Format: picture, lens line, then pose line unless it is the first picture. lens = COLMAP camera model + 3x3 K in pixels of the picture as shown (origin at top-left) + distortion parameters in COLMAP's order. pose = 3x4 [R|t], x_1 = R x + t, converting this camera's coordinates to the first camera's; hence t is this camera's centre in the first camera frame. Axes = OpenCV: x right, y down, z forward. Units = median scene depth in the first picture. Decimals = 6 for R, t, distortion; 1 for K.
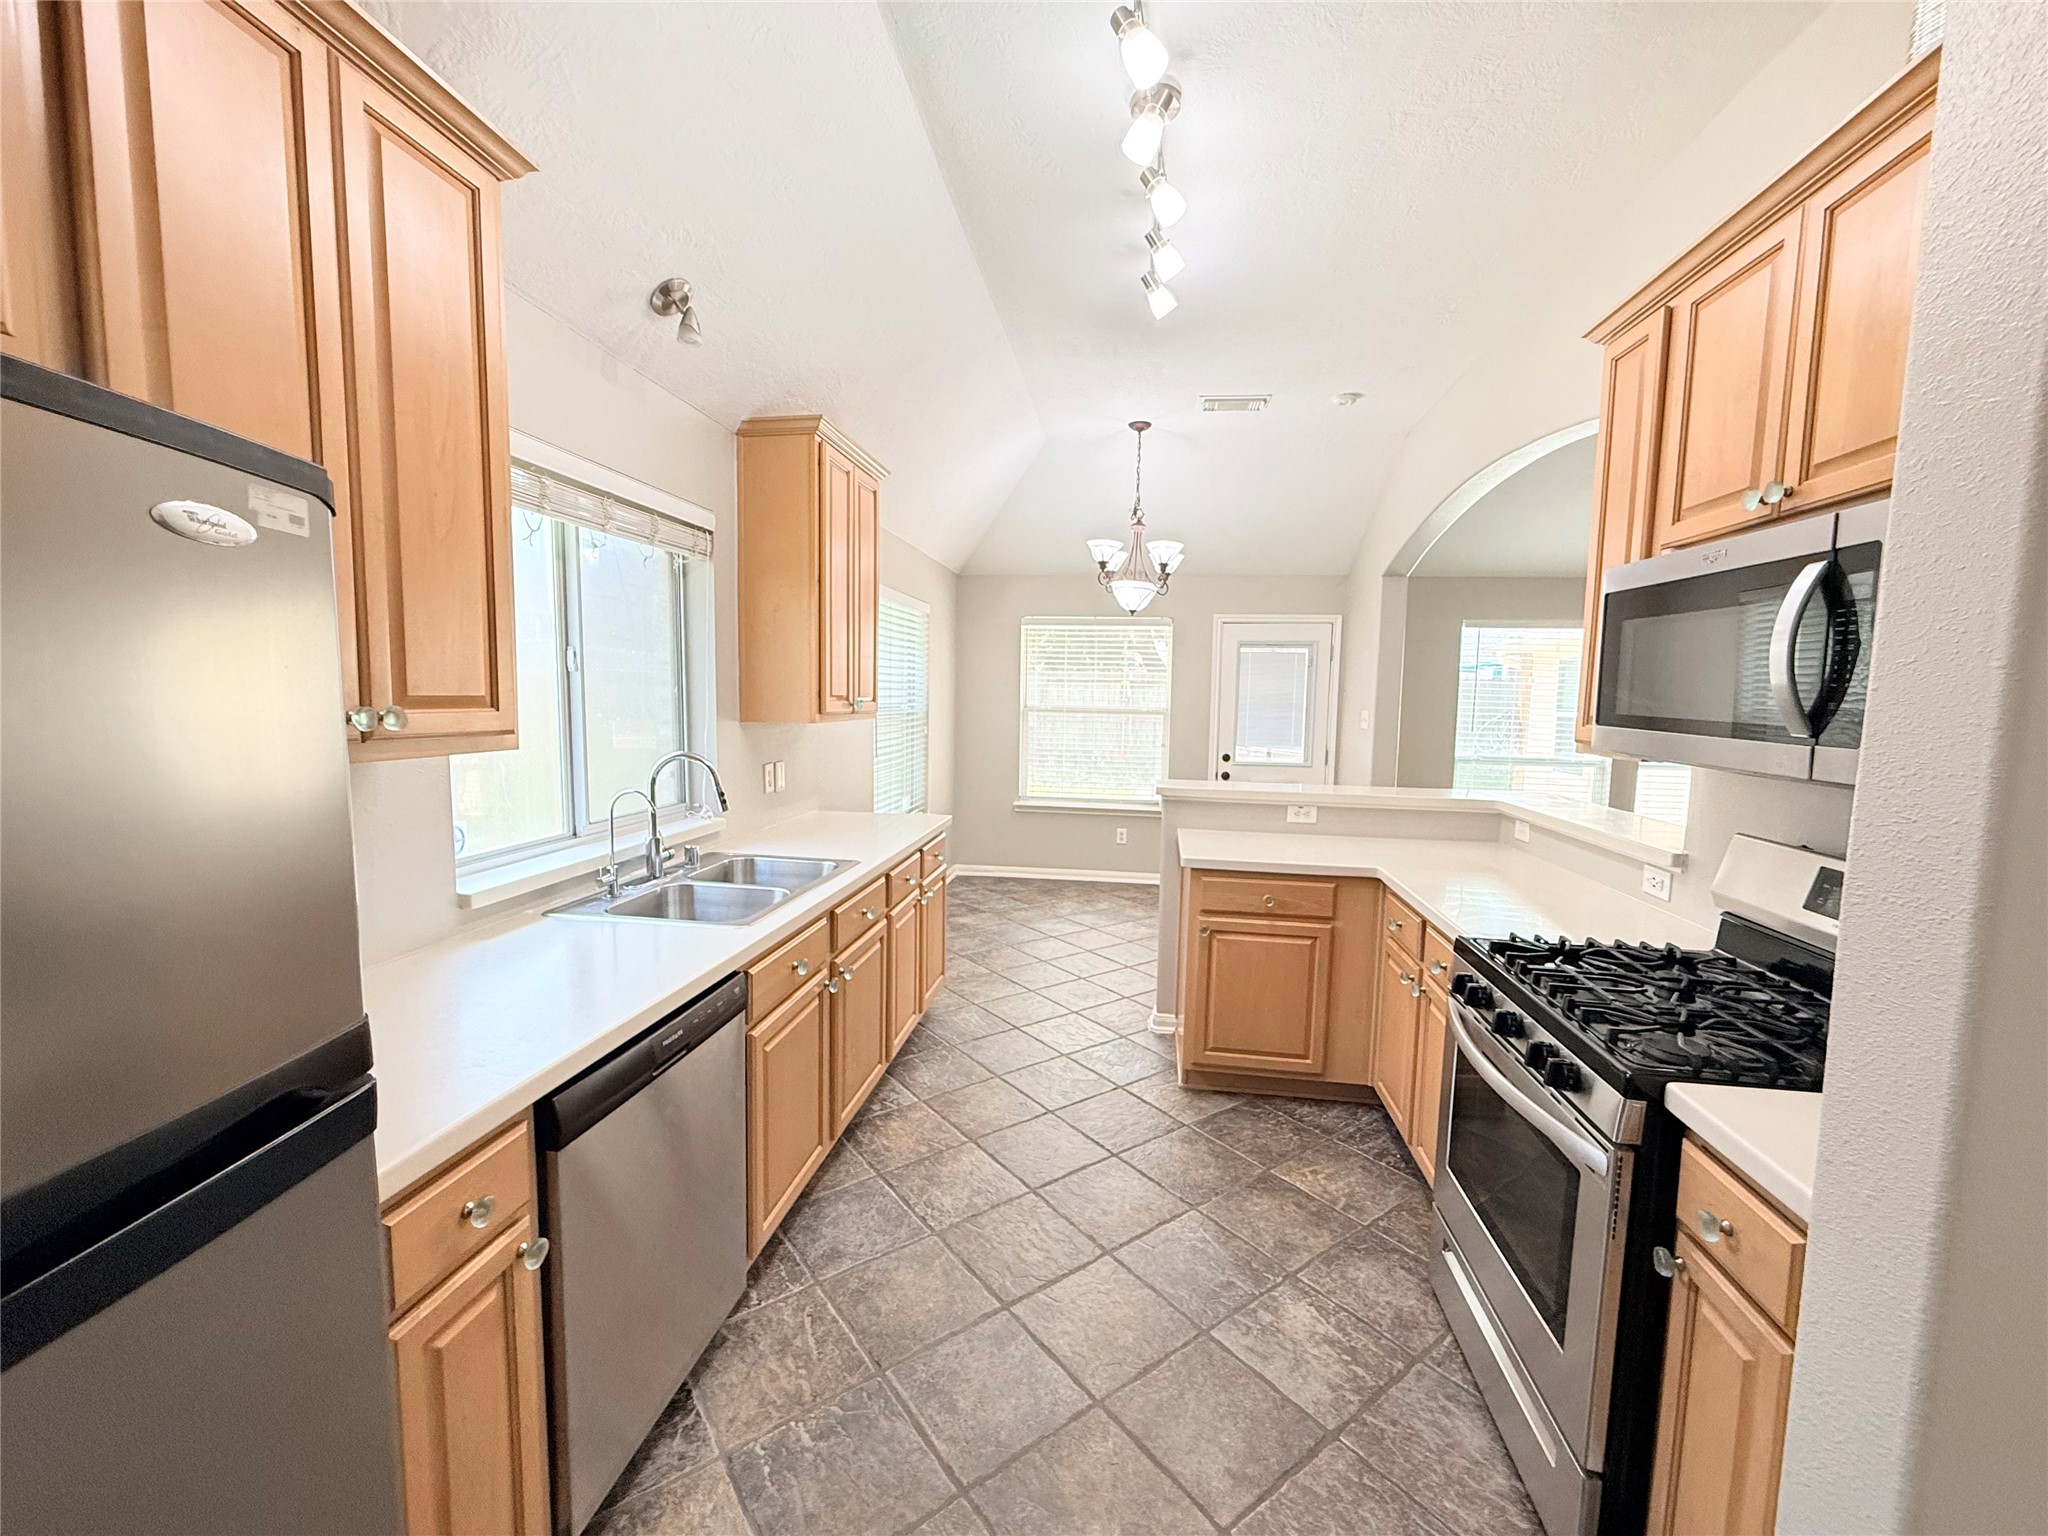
lens RADIAL K [[818.8, 0, 1026.9], [0, 818.8, 771.8], [0, 0, 1]] dist [-0.001346, 0.000815]
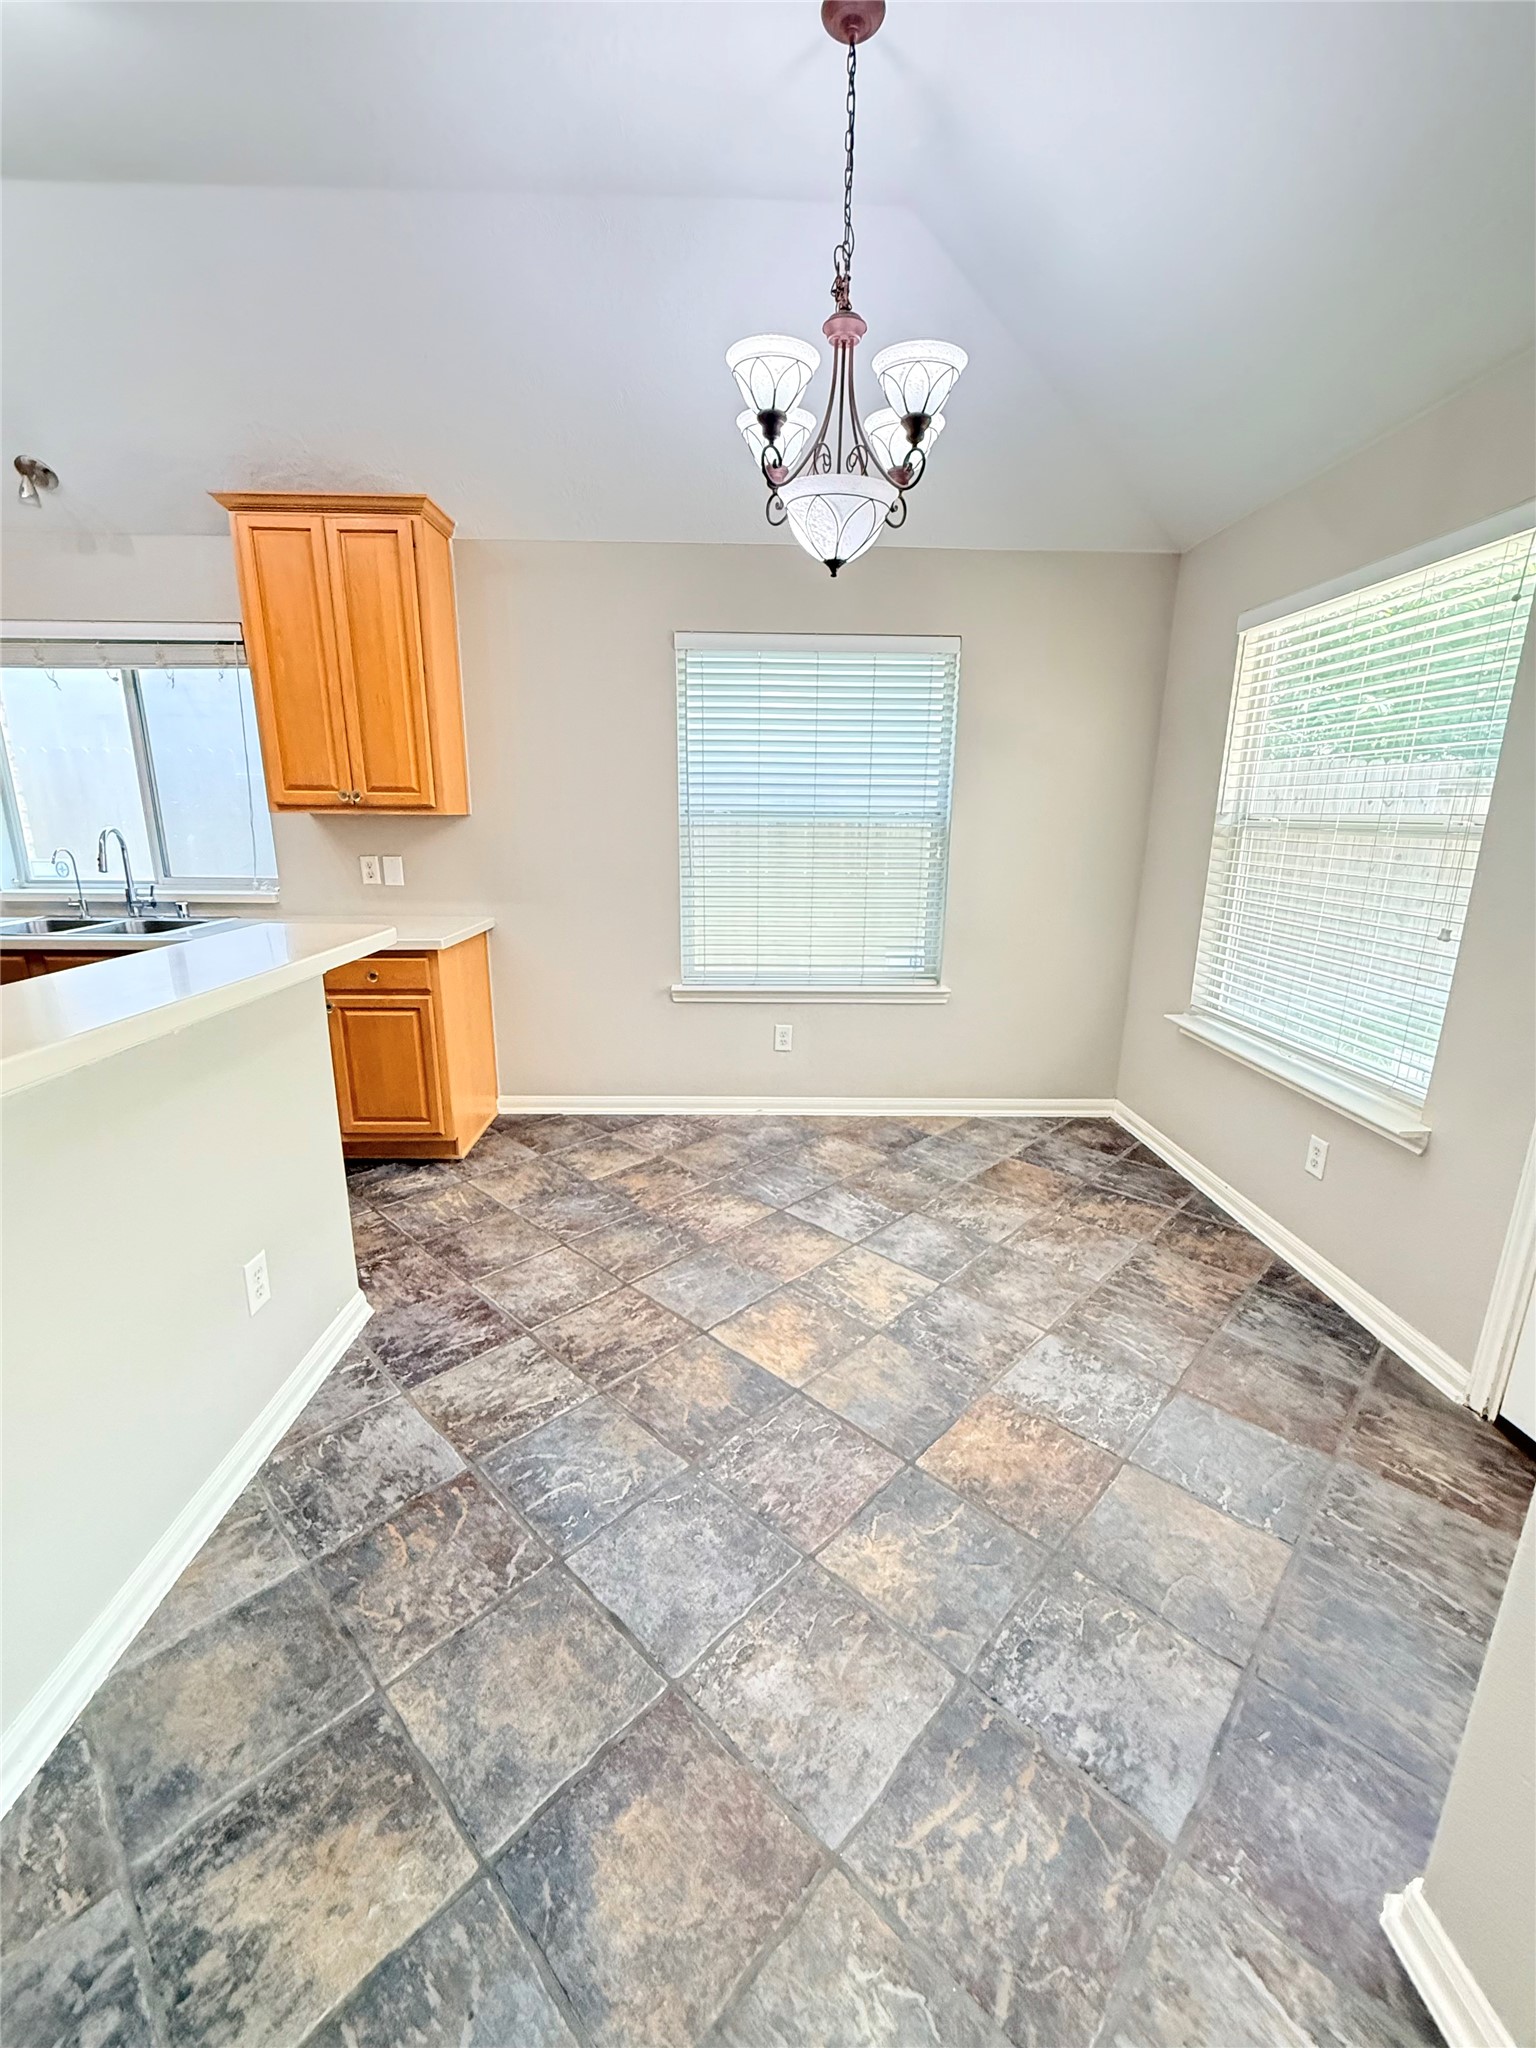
lens RADIAL K [[818.8, 0, 765.1], [0, 818.8, 1034.4], [0, 0, 1]] dist [-0.001346, 0.000815]
pose [[0.184706, 0.247705, -0.951066, 1.272899], [-0.098875, 0.967490, 0.232781, -0.128513], [0.977807, 0.051041, 0.203193, 1.983605]]
